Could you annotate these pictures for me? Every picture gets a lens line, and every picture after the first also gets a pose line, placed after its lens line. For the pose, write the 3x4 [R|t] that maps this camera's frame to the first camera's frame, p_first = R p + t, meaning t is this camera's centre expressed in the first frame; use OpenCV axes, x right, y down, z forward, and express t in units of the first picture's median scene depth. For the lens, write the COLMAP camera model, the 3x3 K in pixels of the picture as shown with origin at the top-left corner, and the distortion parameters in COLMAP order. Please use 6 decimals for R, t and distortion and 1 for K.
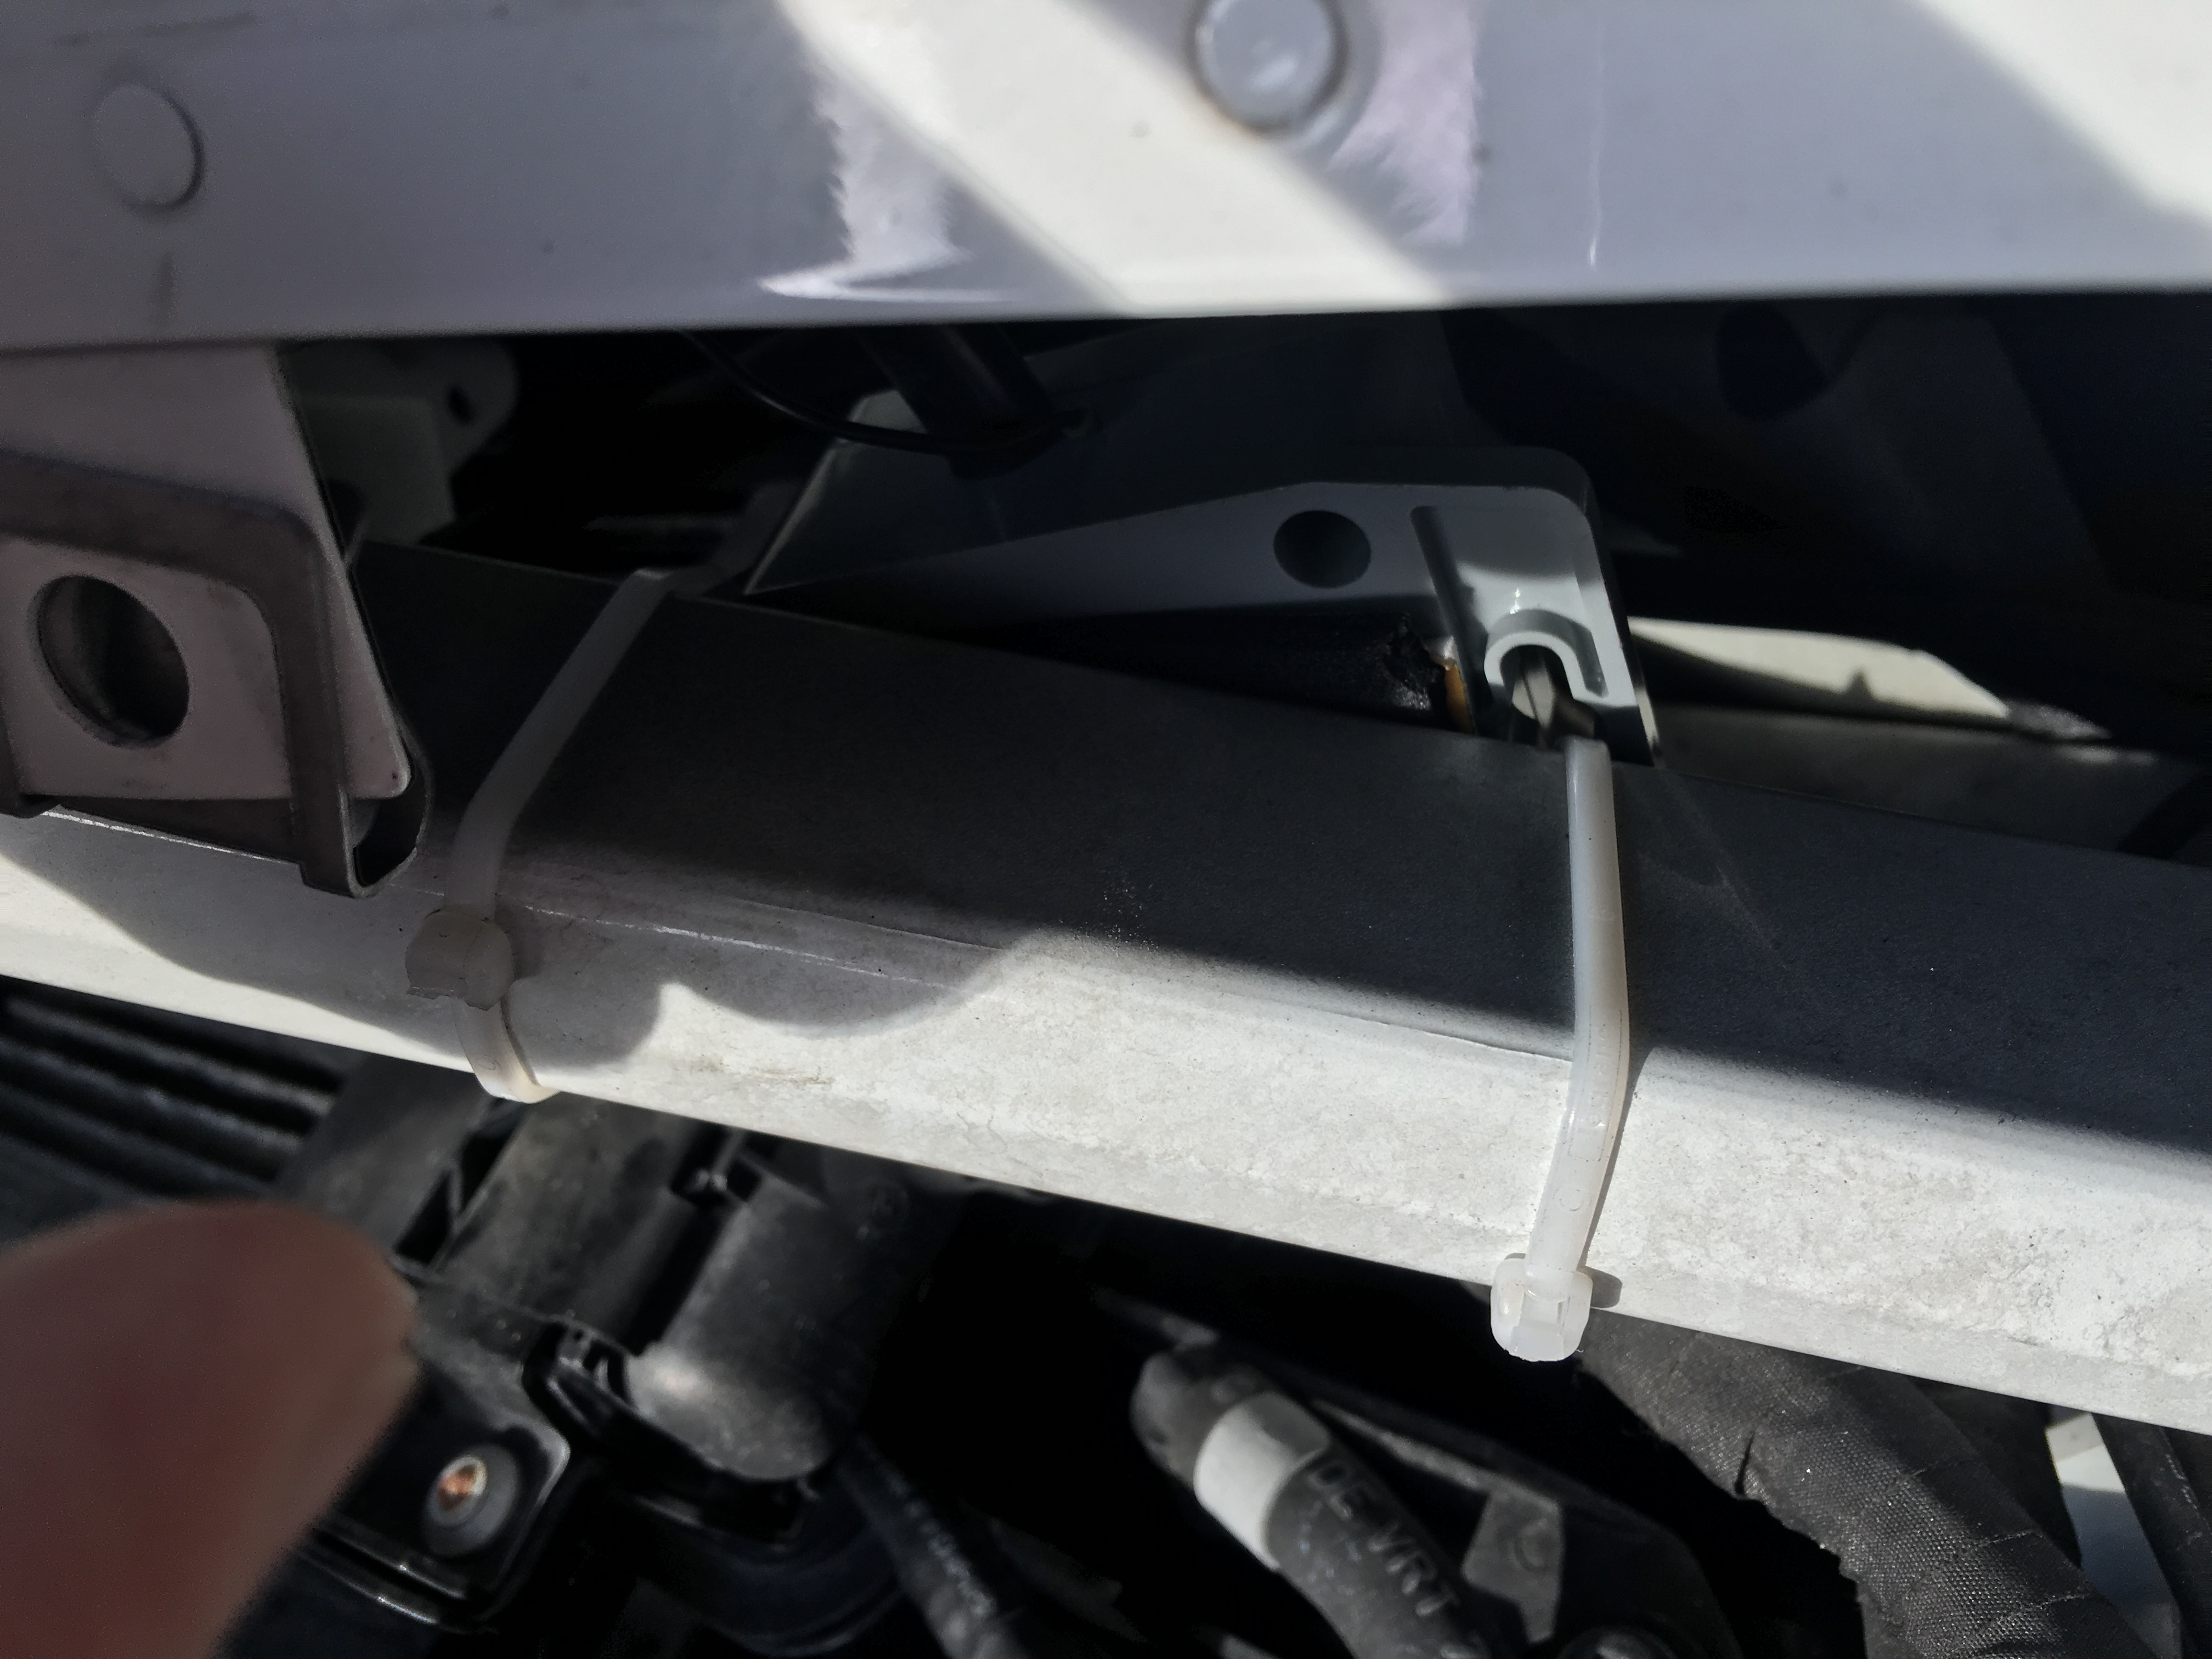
lens RADIAL K [[2088.9, 0, 1106.0], [0, 2088.9, 829.5], [0, 0, 1]] dist [0.097666, -0.375539]
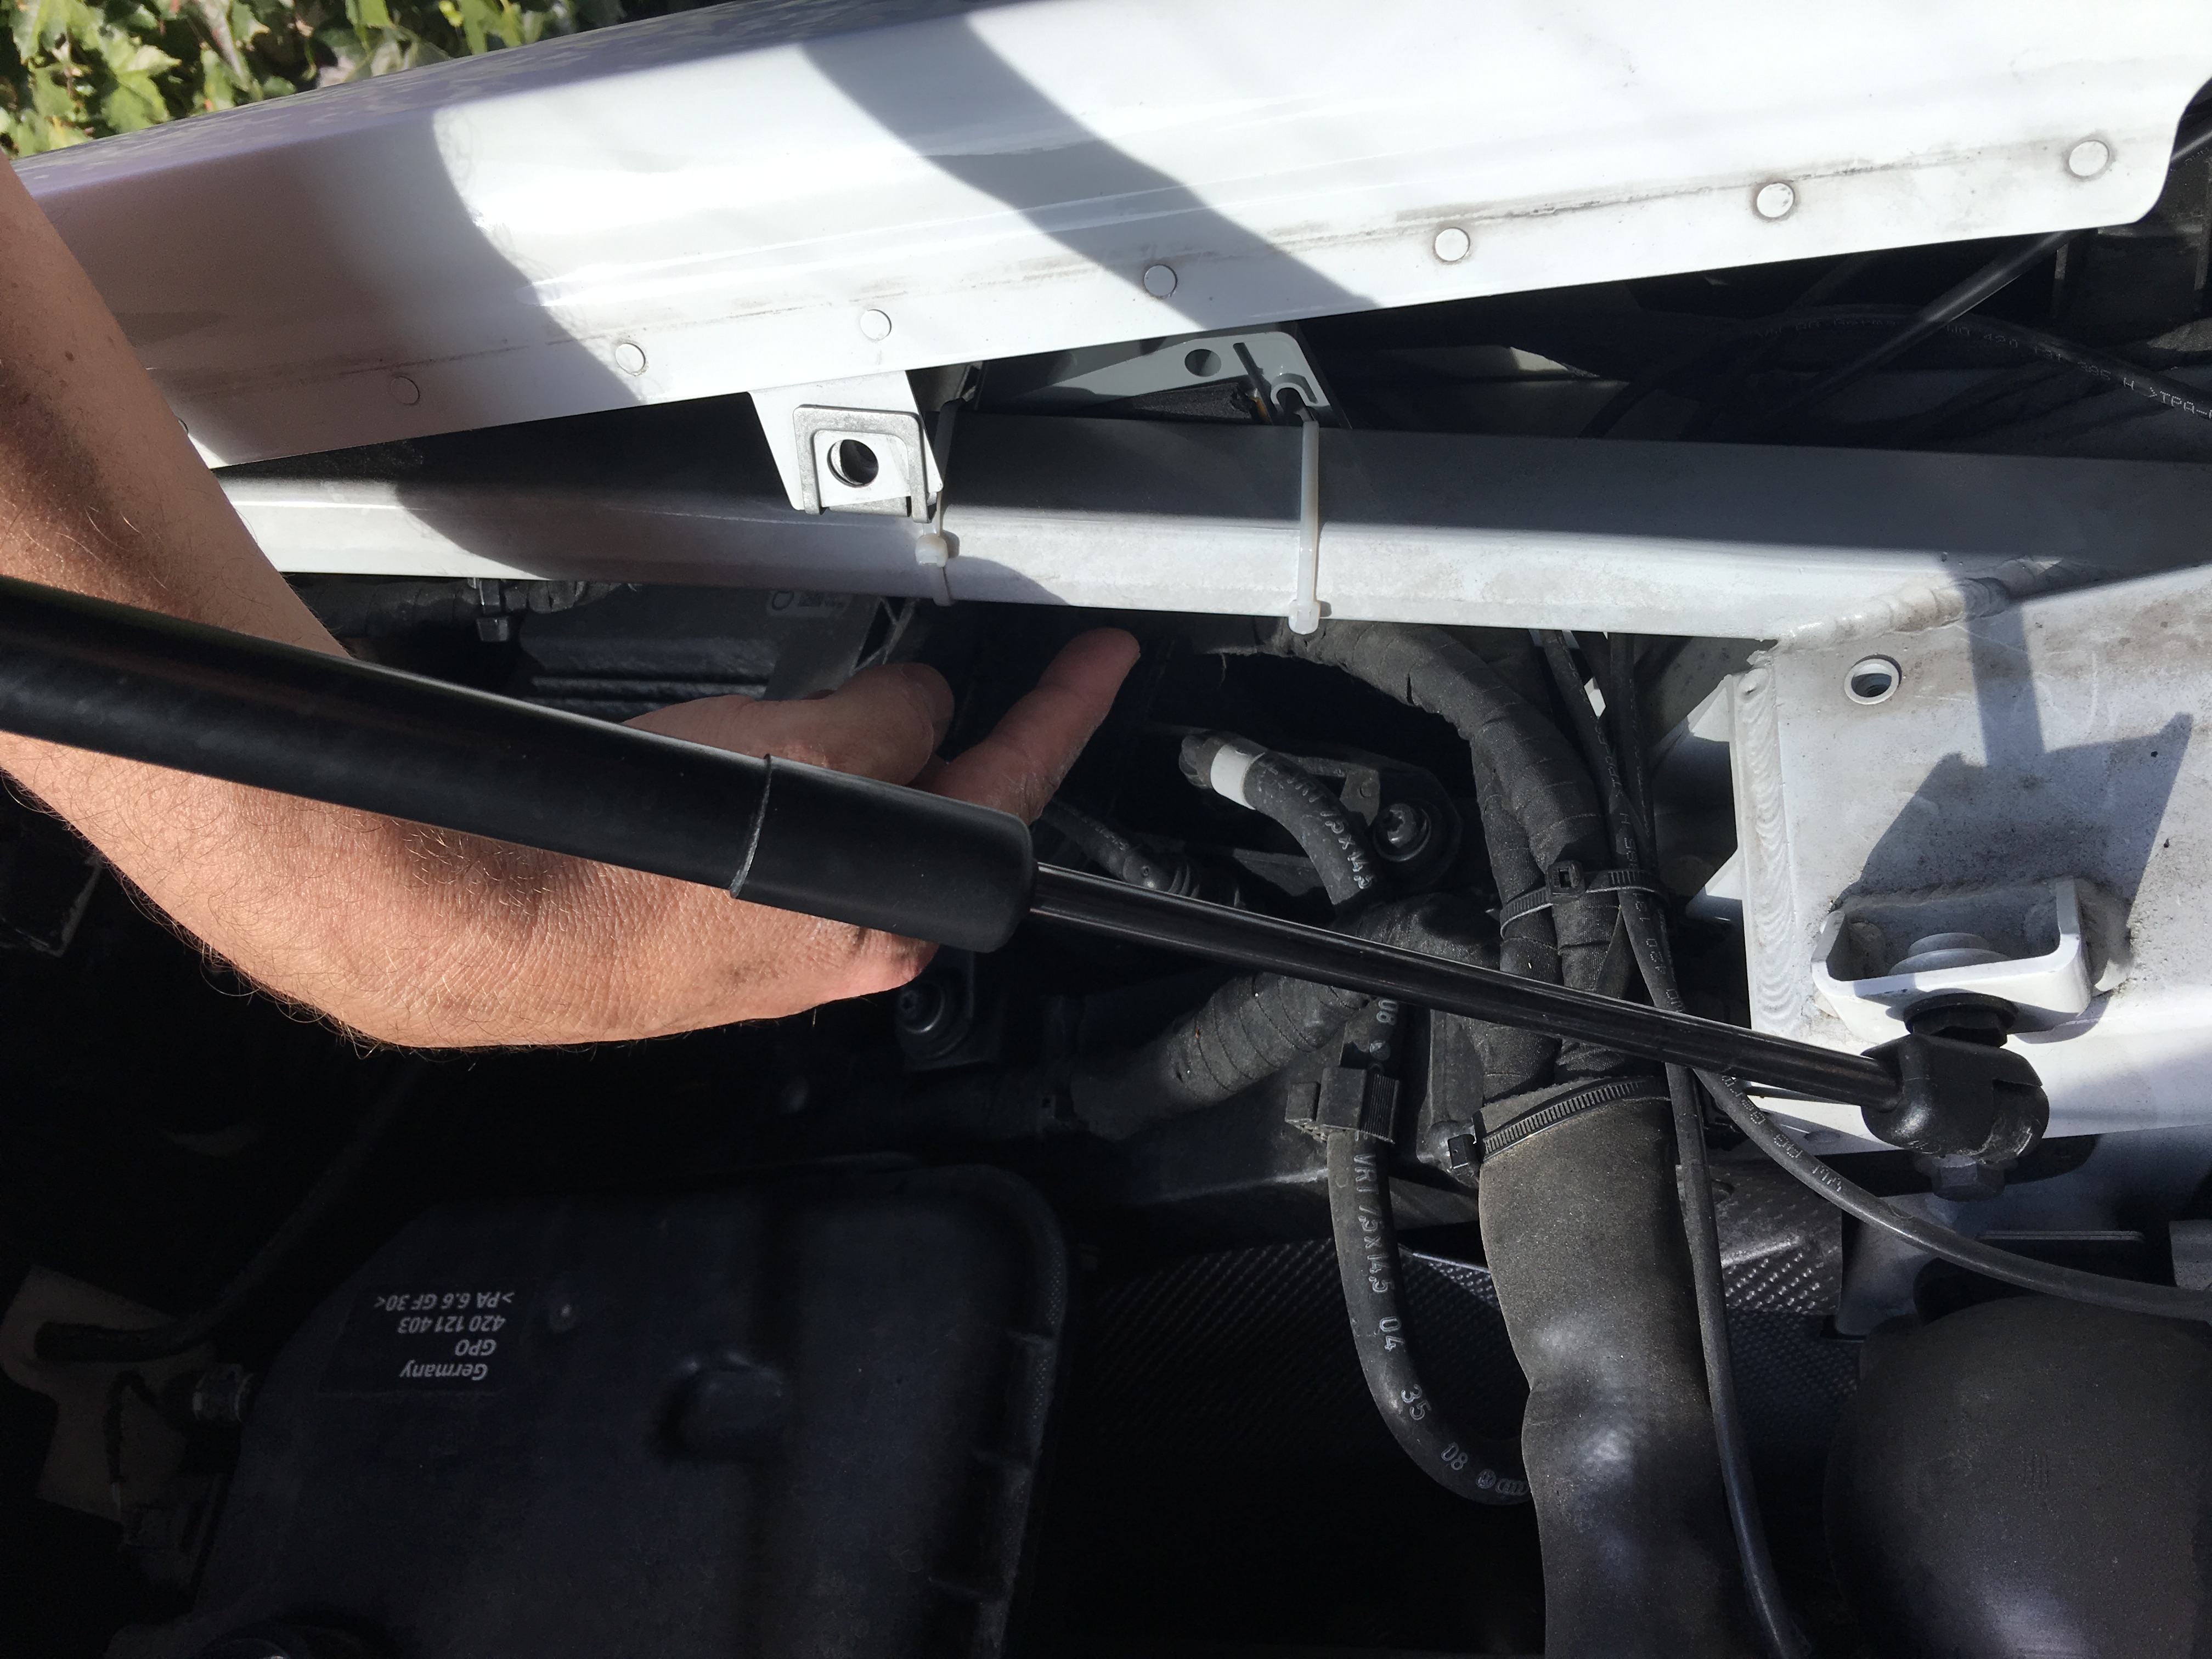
lens RADIAL K [[2088.9, 0, 1106.0], [0, 2088.9, 829.5], [0, 0, 1]] dist [0.097666, -0.375539]
pose [[0.990379, -0.137885, -0.011725, -0.070288], [0.138188, 0.980930, 0.136676, 0.066807], [-0.007345, -0.136981, 0.990546, -1.722558]]
